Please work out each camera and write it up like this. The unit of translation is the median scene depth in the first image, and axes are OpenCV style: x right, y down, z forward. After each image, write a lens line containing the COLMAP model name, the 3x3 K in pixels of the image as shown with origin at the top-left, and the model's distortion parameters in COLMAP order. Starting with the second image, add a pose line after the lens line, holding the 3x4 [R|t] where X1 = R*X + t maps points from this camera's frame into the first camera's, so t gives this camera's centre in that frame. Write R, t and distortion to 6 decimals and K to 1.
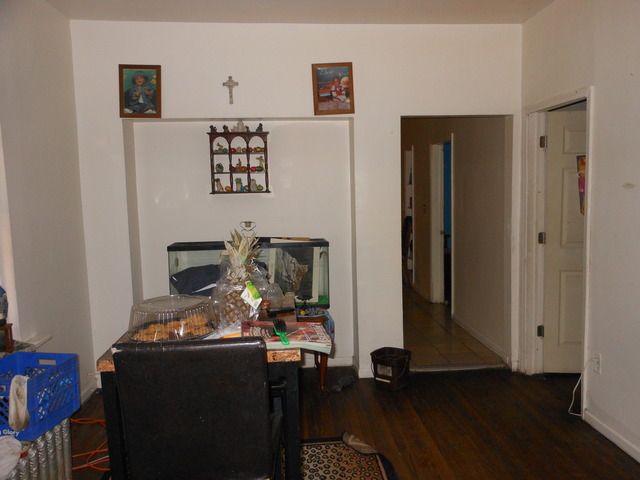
lens RADIAL K [[506.9, 0, 318.6], [0, 506.9, 226.6], [0, 0, 1]] dist [-0.006510, 0.002208]
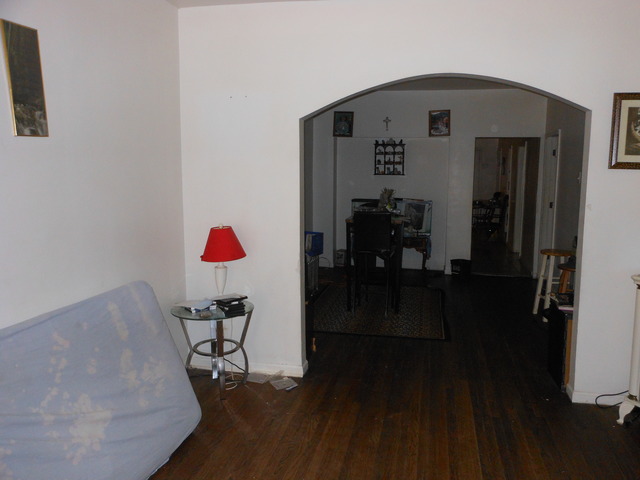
lens RADIAL K [[506.9, 0, 318.6], [0, 506.9, 226.6], [0, 0, 1]] dist [-0.006510, 0.002208]
pose [[0.955813, 0.063210, -0.287101, 0.159256], [-0.052643, 0.997626, 0.044386, 0.059631], [0.289225, -0.027311, 0.956871, -0.949654]]
